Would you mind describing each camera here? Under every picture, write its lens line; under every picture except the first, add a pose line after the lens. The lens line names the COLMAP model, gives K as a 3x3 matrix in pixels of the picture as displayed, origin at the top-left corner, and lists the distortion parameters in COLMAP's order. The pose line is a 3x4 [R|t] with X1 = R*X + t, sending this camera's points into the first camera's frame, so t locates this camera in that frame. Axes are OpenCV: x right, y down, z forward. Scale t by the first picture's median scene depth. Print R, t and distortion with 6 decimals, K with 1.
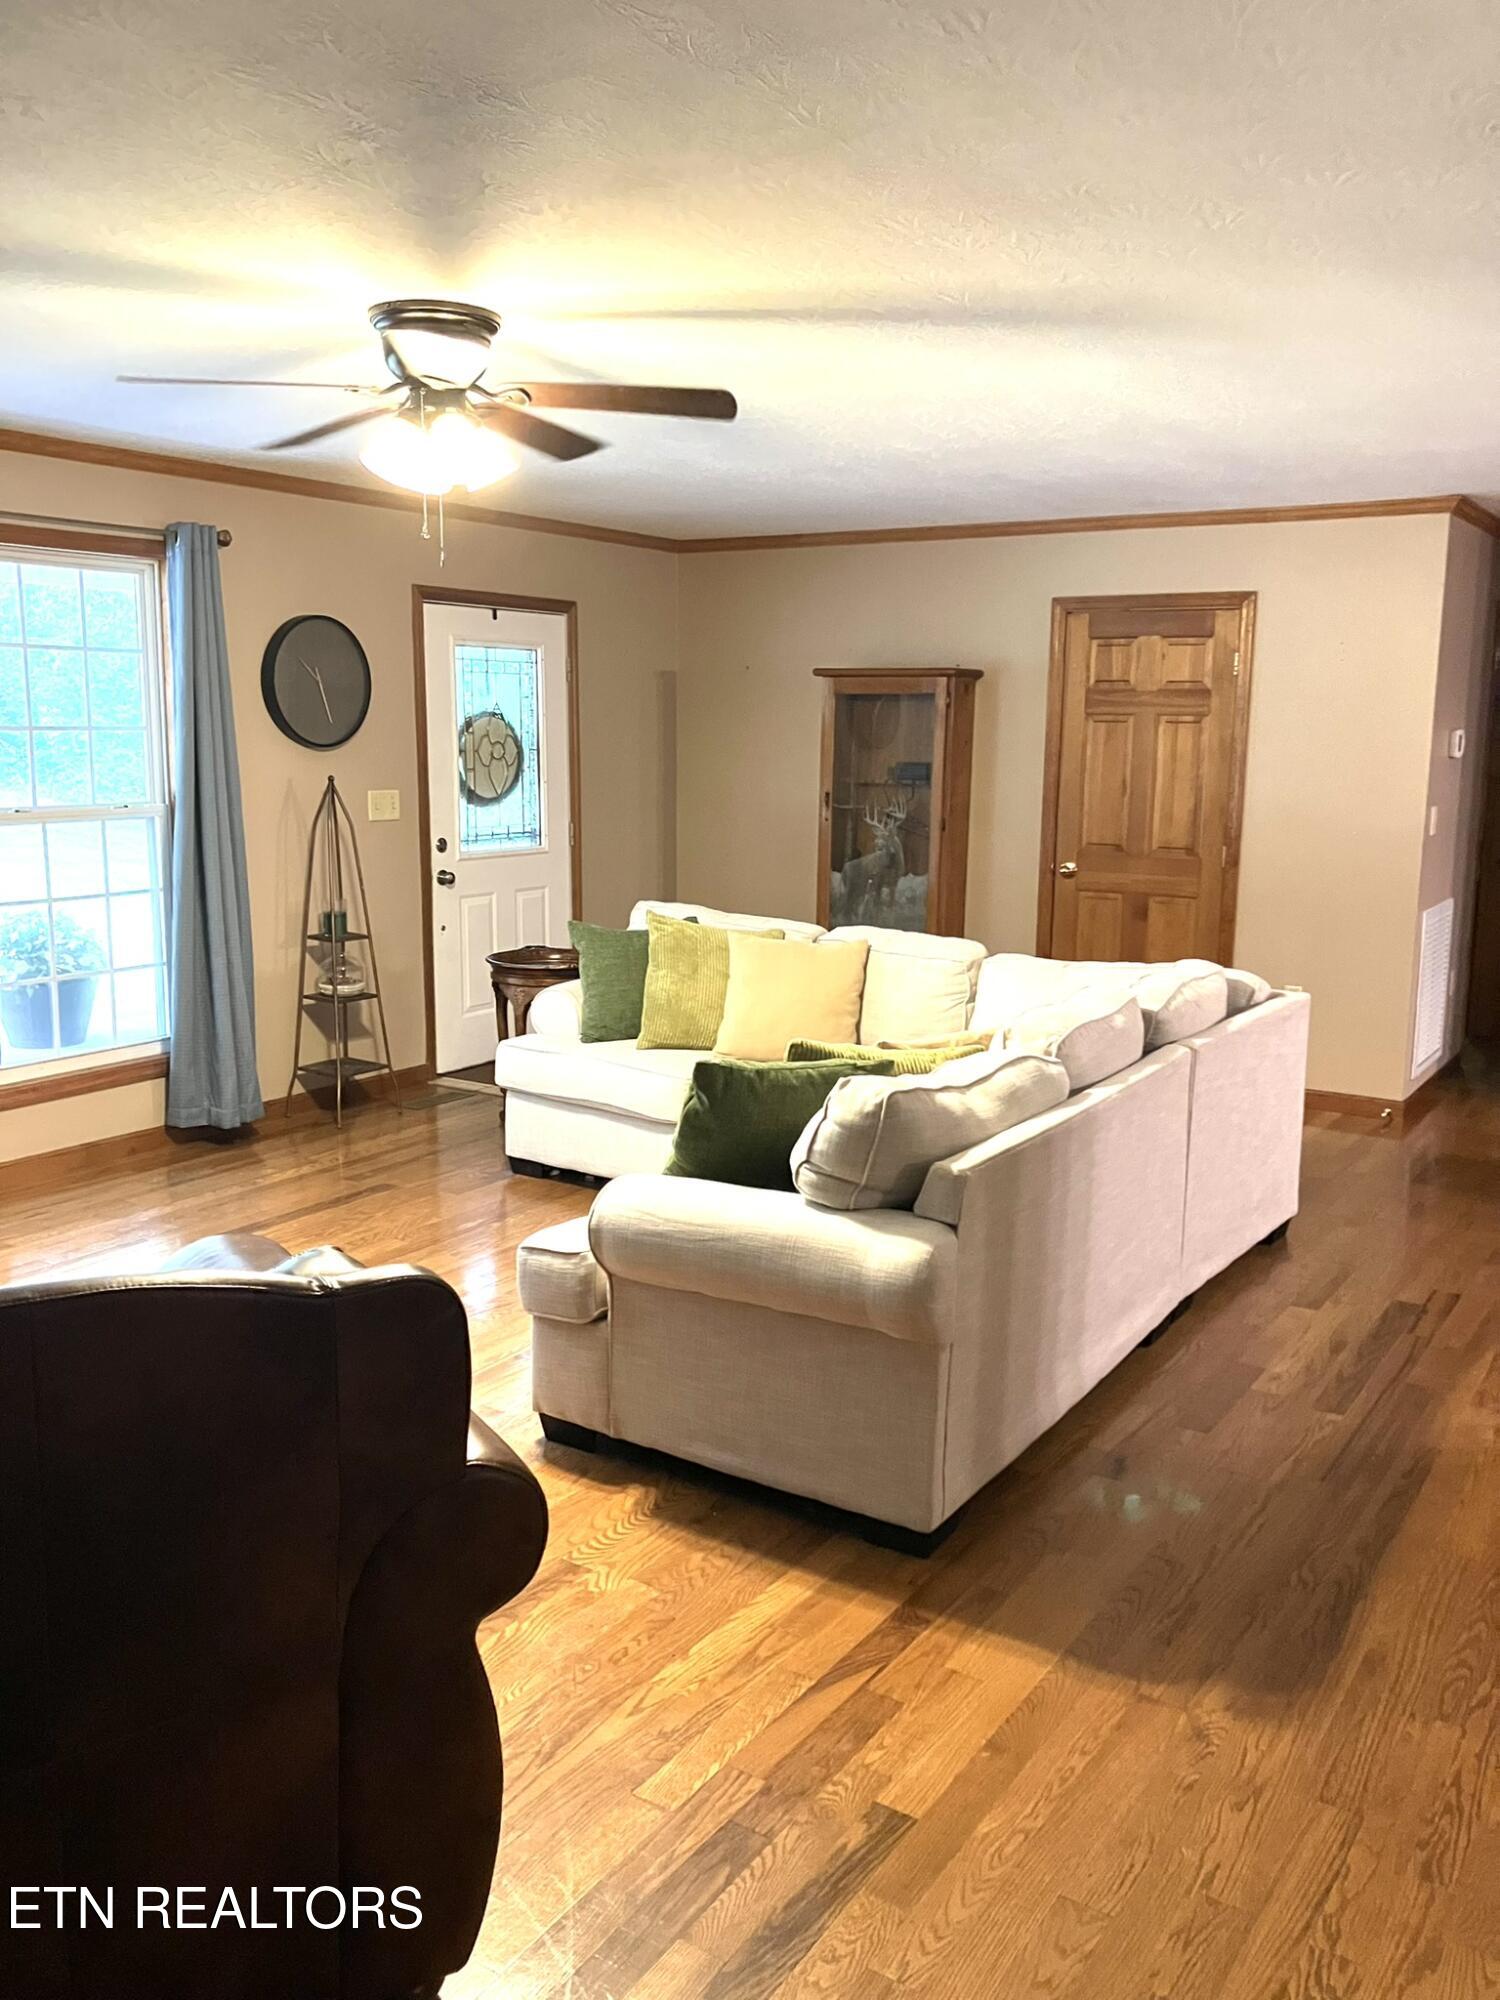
lens RADIAL K [[1661.4, 0, 752.7], [0, 1661.4, 1002.3], [0, 0, 1]] dist [0.041799, -0.012008]
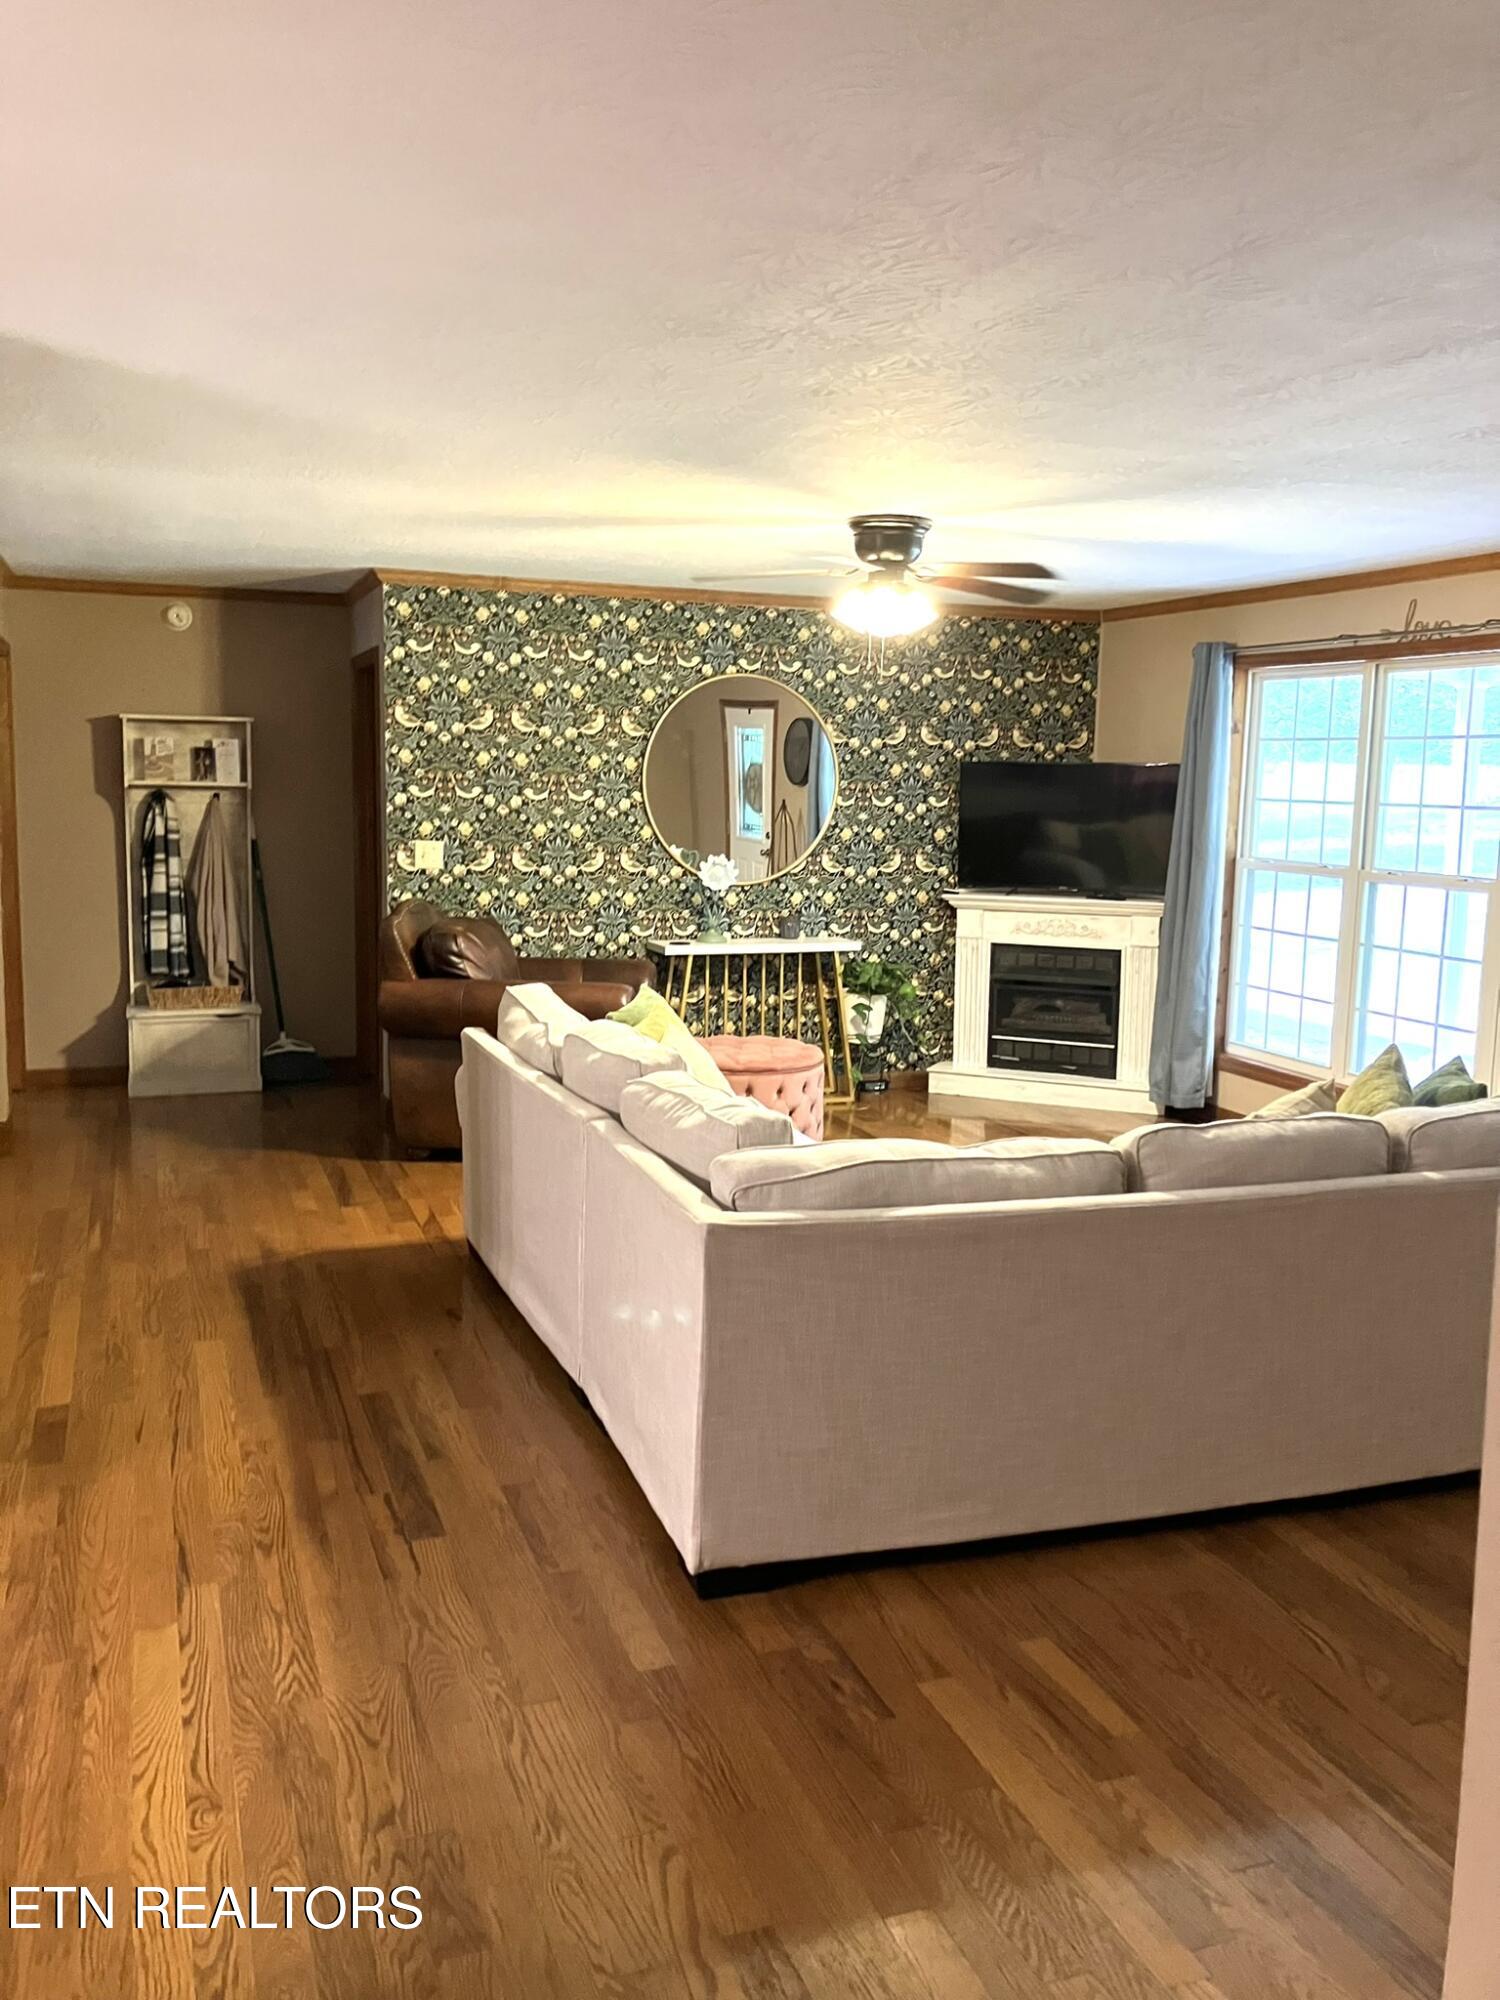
lens RADIAL K [[1661.4, 0, 751.0], [0, 1661.4, 1000.5], [0, 0, 1]] dist [0.041799, -0.012008]
pose [[-0.601622, 0.083889, -0.794364, 1.042949], [-0.167456, 0.959126, 0.228114, -0.290557], [0.781031, 0.270260, -0.562983, 1.745536]]
